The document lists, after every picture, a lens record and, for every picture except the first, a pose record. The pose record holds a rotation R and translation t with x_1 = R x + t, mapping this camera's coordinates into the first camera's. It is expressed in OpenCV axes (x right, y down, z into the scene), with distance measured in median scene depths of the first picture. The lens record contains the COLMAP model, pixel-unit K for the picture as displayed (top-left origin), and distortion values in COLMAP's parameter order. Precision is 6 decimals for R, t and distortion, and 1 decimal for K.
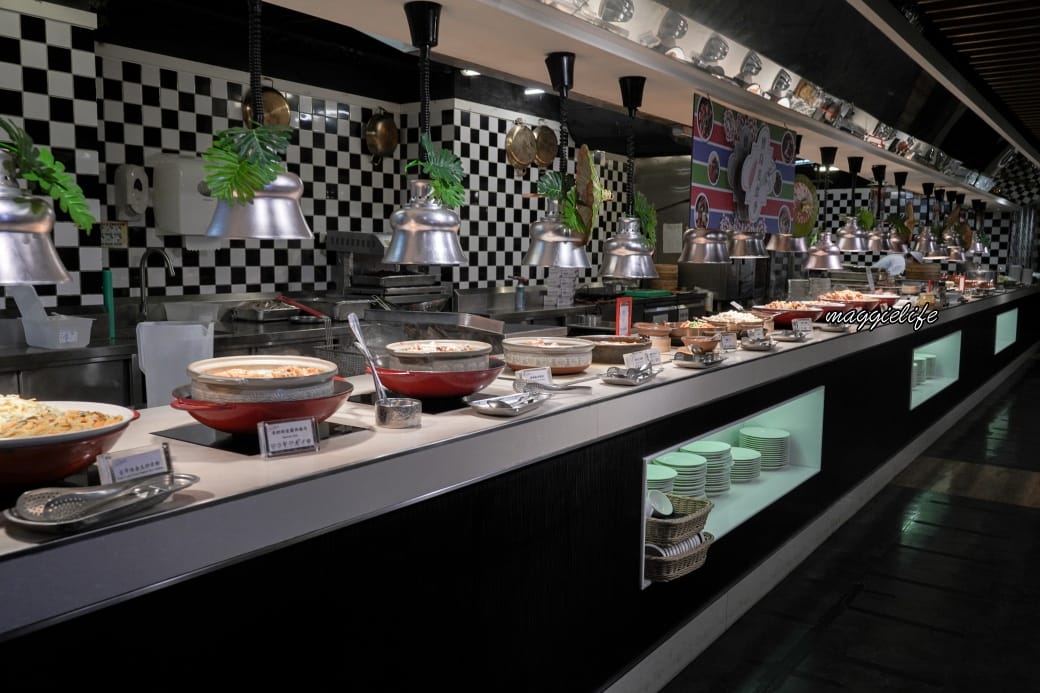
lens RADIAL K [[853.5, 0, 520.0], [0, 853.5, 346.5], [0, 0, 1]] dist [-0.070998, 0.095474]
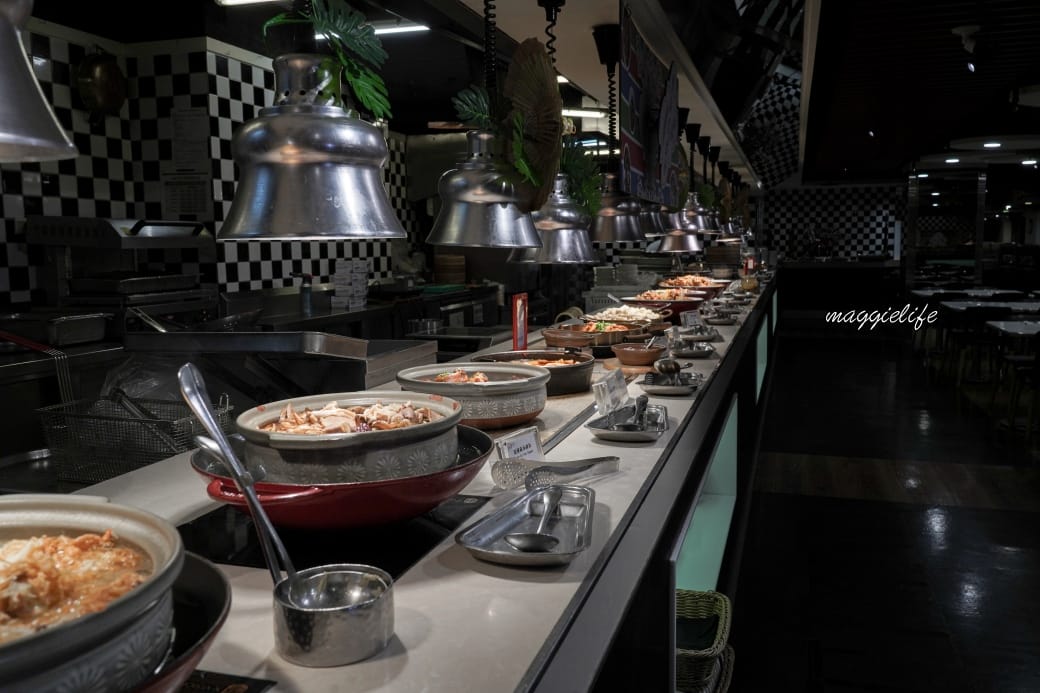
lens RADIAL K [[853.5, 0, 520.0], [0, 853.5, 346.5], [0, 0, 1]] dist [-0.070998, 0.095474]
pose [[0.948895, -0.059649, 0.309905, -0.061539], [0.058191, 0.998208, 0.013957, -0.015403], [-0.310182, 0.004790, 0.950665, 0.213165]]
